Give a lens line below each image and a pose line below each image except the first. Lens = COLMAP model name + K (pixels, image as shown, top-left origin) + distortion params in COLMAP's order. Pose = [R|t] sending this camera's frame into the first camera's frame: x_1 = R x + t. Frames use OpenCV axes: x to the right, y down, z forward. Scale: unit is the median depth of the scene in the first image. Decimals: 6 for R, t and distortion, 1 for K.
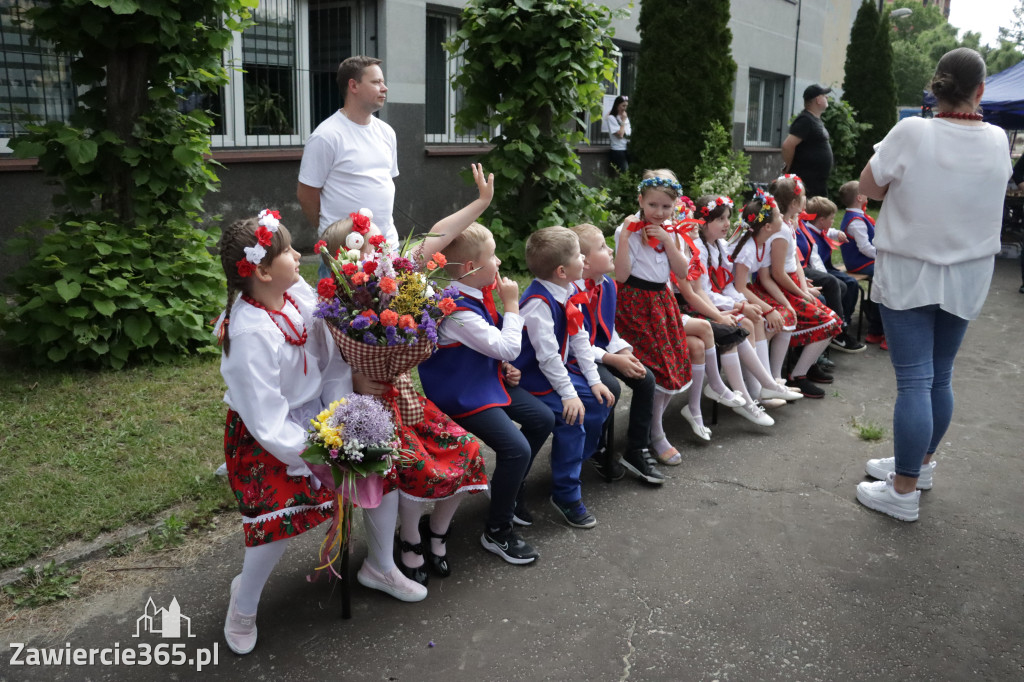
lens RADIAL K [[837.0, 0, 512.0], [0, 837.0, 341.0], [0, 0, 1]] dist [-0.189777, 0.157016]
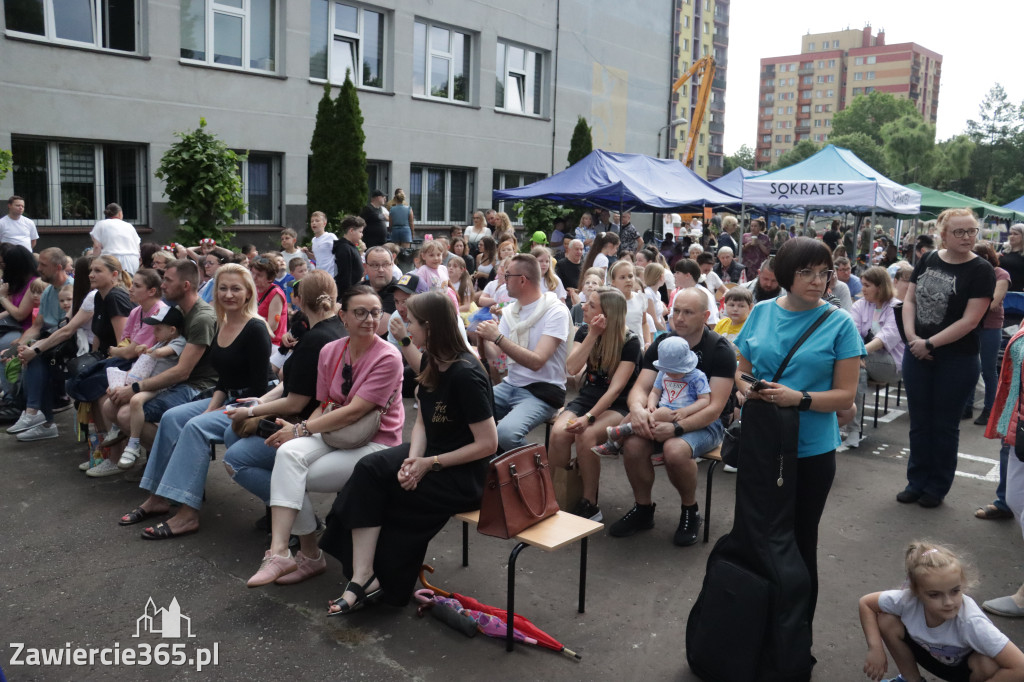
lens RADIAL K [[837.3, 0, 511.7], [0, 837.3, 345.3], [0, 0, 1]] dist [-0.189215, 0.156309]
pose [[0.998909, 0.021694, -0.041357, 0.888818], [-0.025283, 0.995772, -0.088312, 0.196095], [0.039266, 0.089261, 0.995234, -0.869949]]
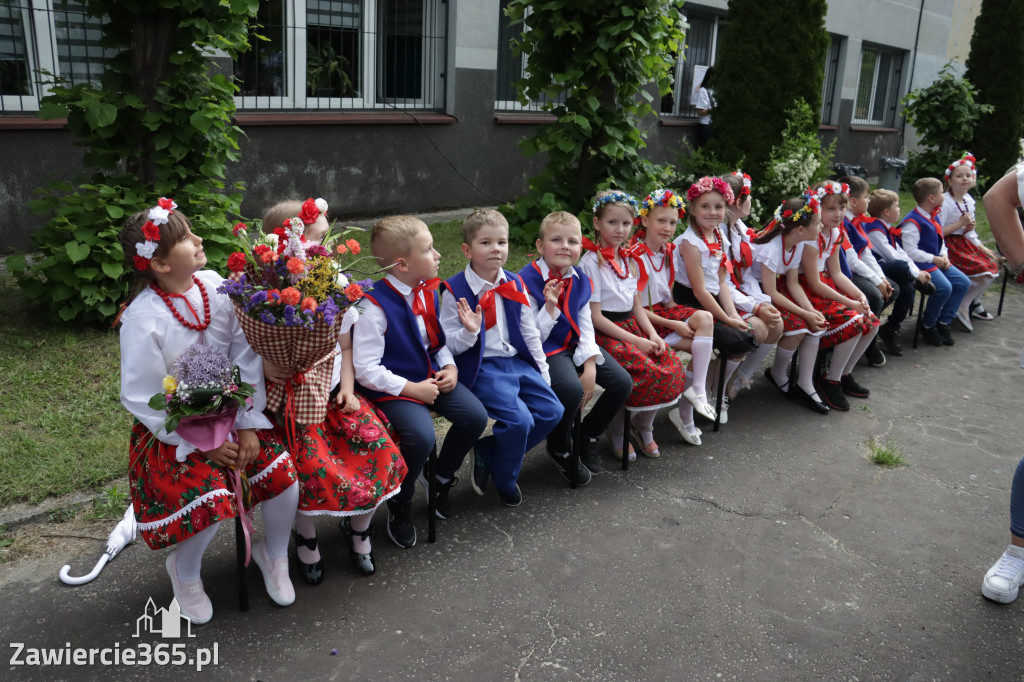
lens RADIAL K [[837.3, 0, 511.7], [0, 837.3, 345.3], [0, 0, 1]] dist [-0.189215, 0.156309]
pose [[0.989060, 0.068405, -0.130697, 0.080990], [-0.061998, 0.996695, 0.052482, -0.018905], [0.133855, -0.043804, 0.990032, 0.030483]]
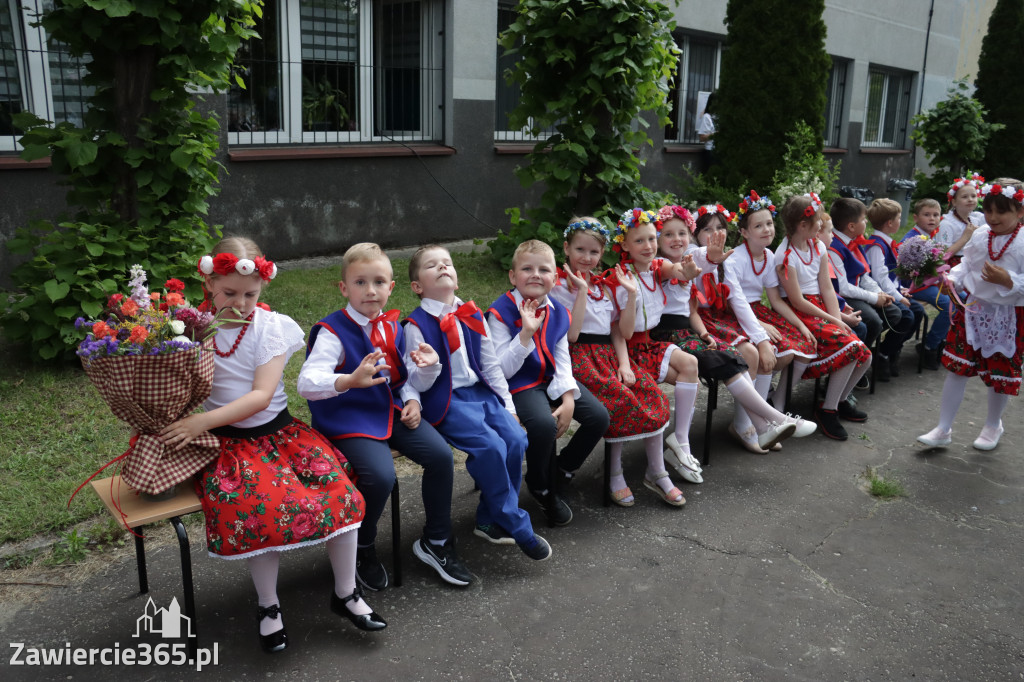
lens RADIAL K [[837.7, 0, 515.1], [0, 837.7, 345.6], [0, 0, 1]] dist [-0.193404, 0.163424]
pose [[0.987038, 0.046420, -0.153626, 0.105533], [-0.044269, 0.998868, 0.017398, -0.021590], [0.154260, -0.010372, 0.987976, 0.049795]]
